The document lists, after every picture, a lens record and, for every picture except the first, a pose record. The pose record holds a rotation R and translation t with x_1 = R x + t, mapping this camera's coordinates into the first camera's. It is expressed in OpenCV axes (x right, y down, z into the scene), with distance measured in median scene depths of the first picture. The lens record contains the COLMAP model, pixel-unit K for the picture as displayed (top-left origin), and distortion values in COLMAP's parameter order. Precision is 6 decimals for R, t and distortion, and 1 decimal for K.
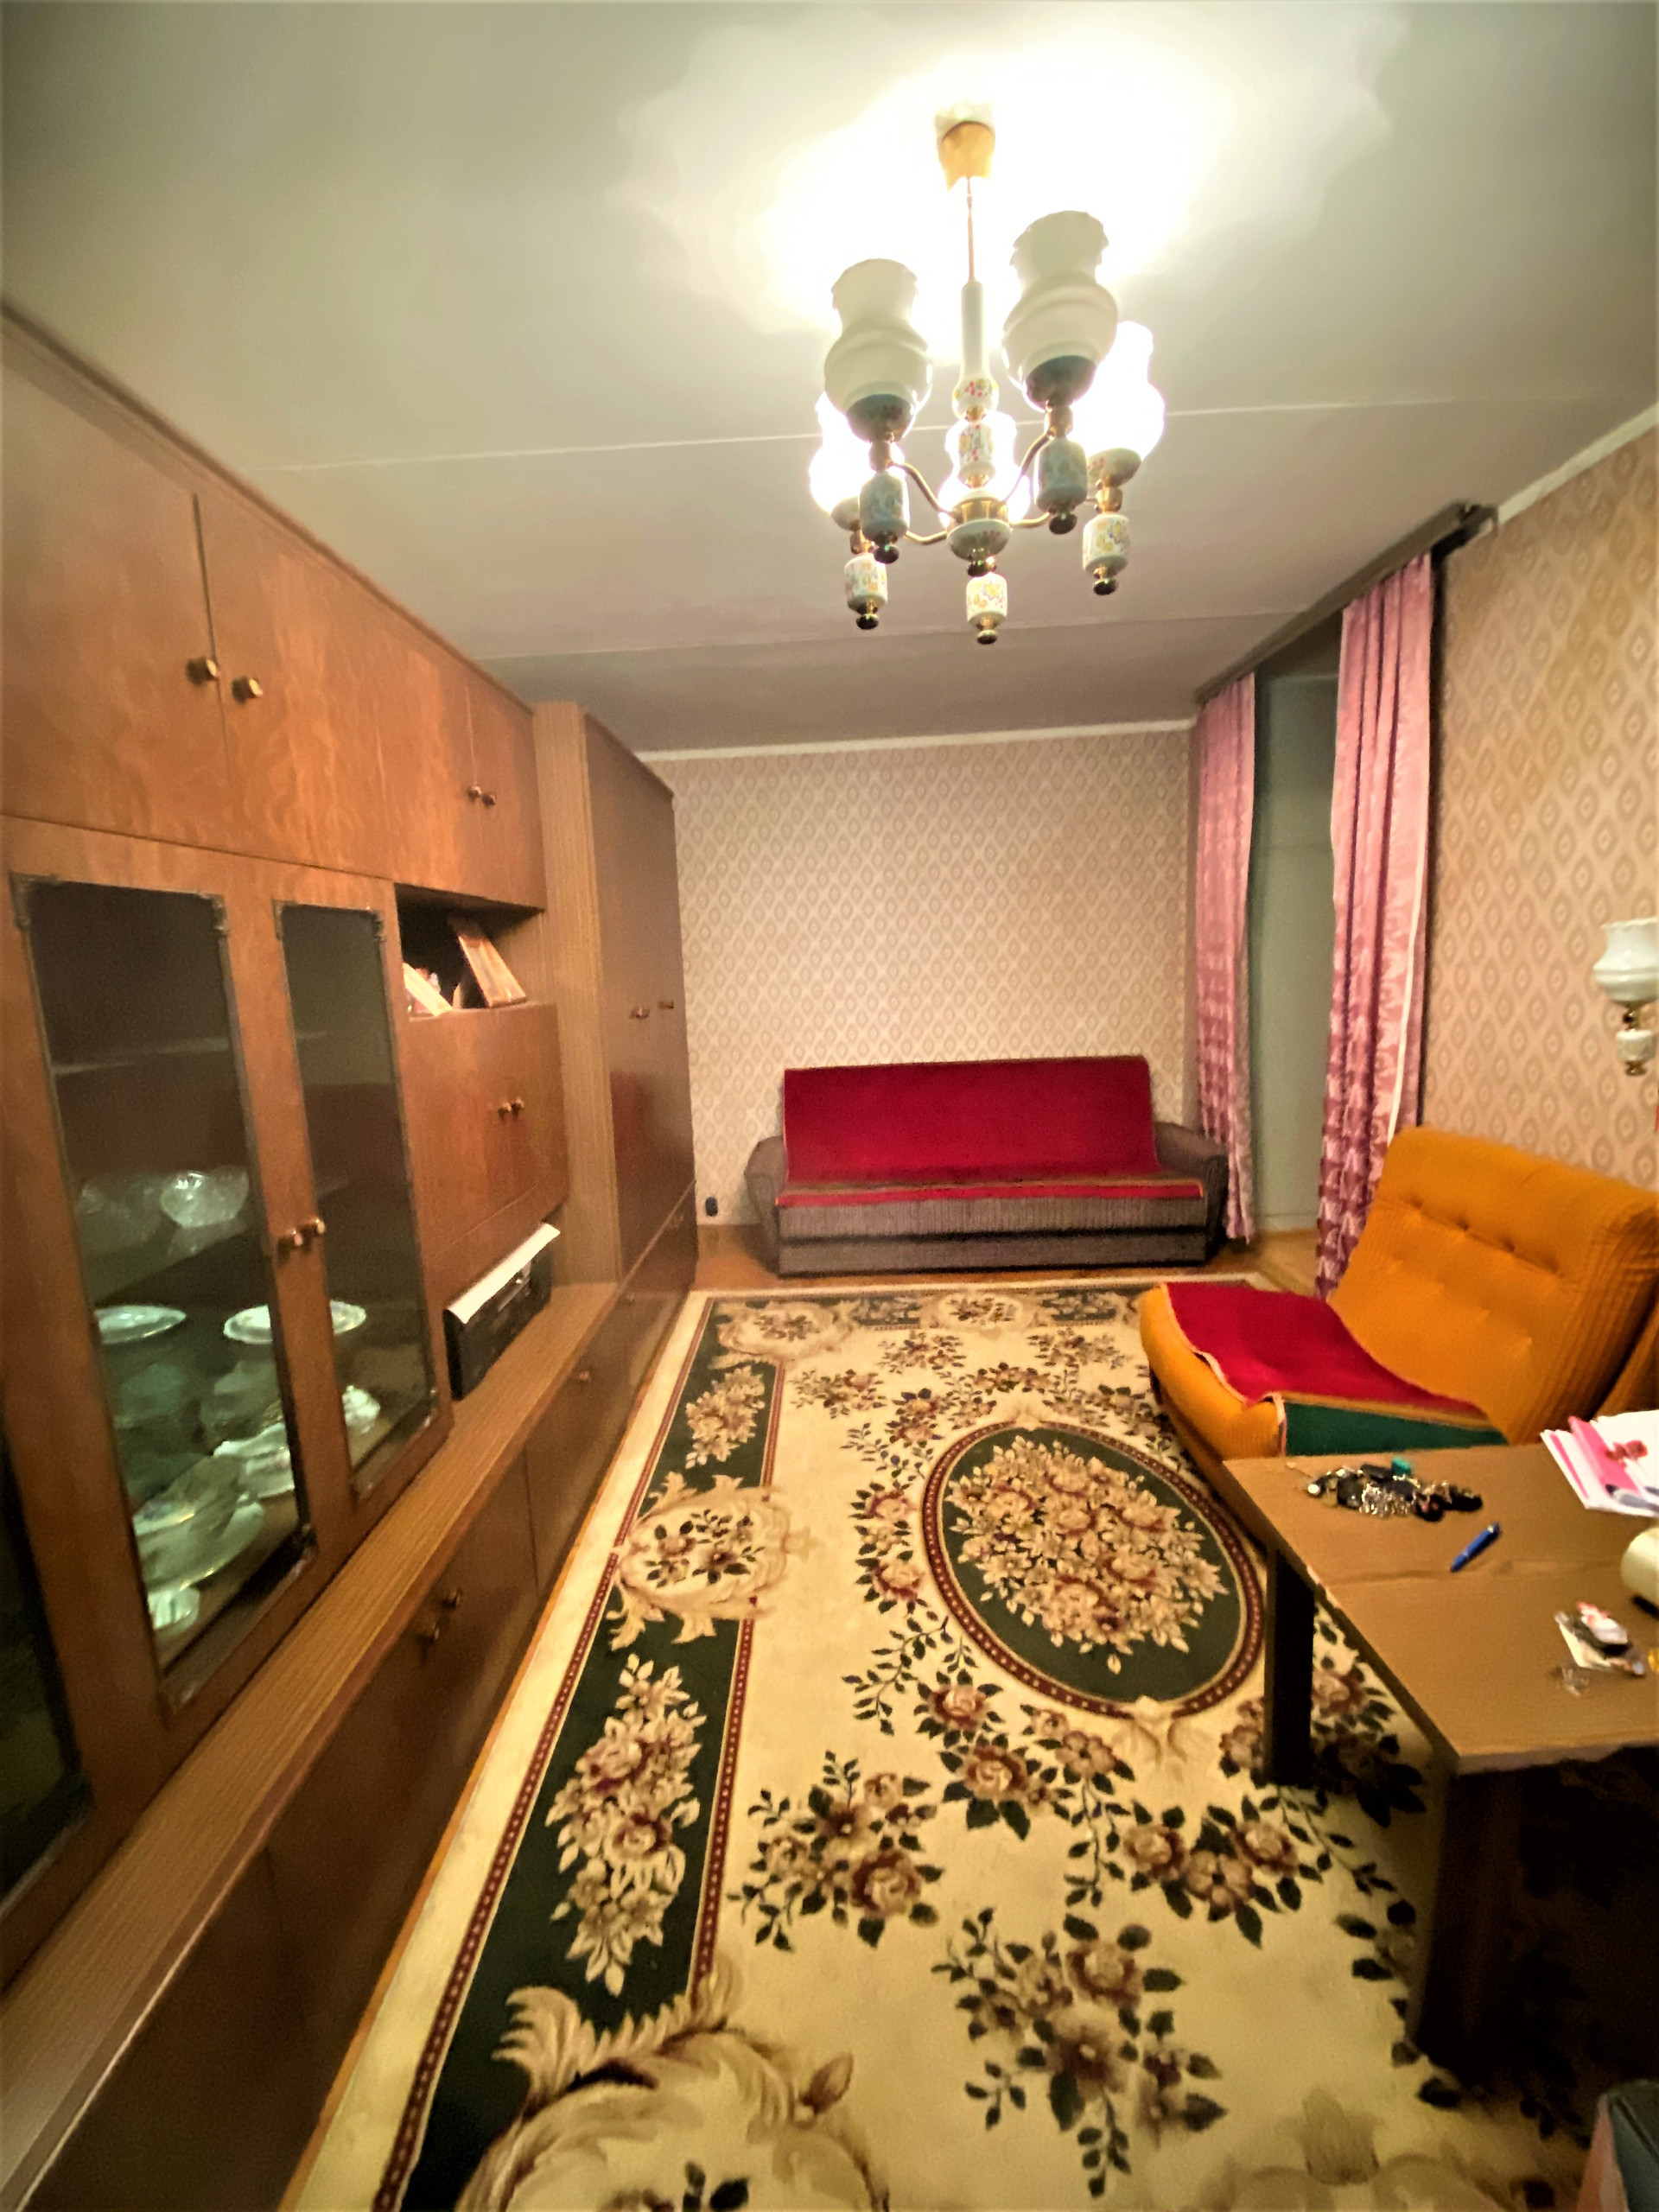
lens RADIAL K [[915.2, 0, 812.1], [0, 915.2, 1102.6], [0, 0, 1]] dist [-0.008658, -0.006777]
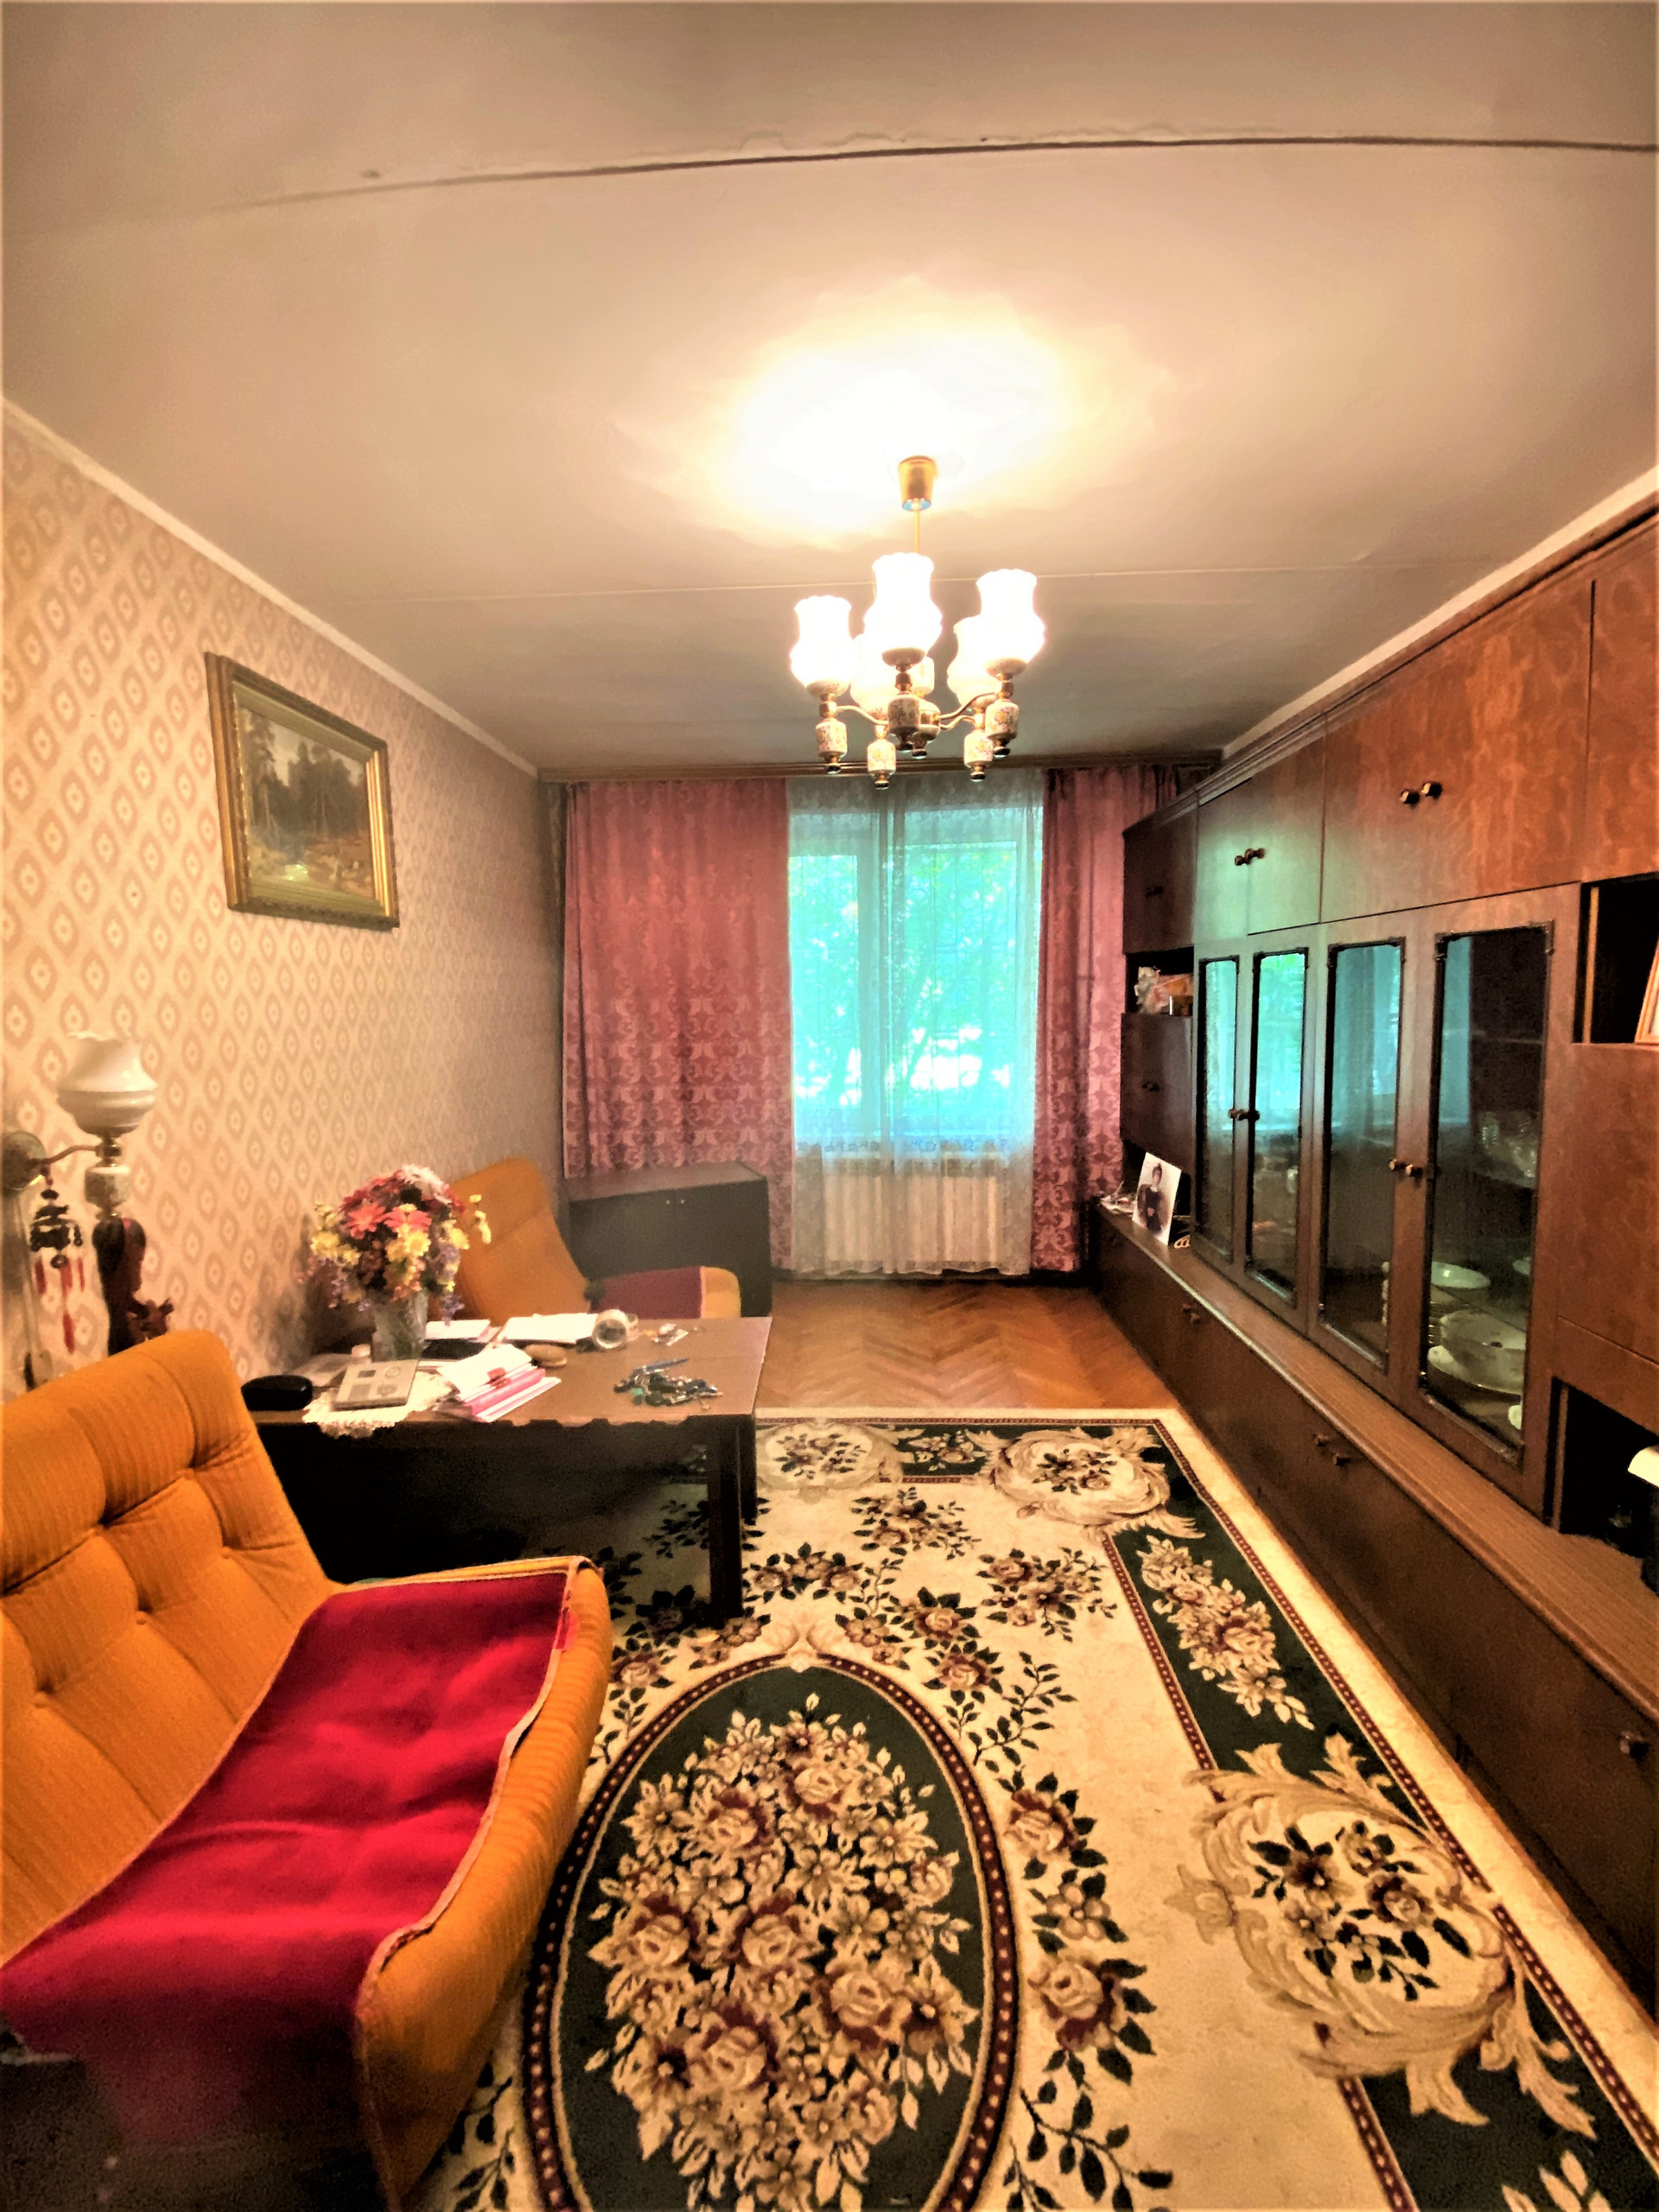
lens RADIAL K [[915.2, 0, 815.5], [0, 915.2, 1098.3], [0, 0, 1]] dist [-0.008658, -0.006777]
pose [[-0.997020, 0.071101, 0.029919, 0.242971], [0.076466, 0.962084, 0.261816, -0.307042], [-0.010169, 0.263323, -0.964654, 1.777747]]
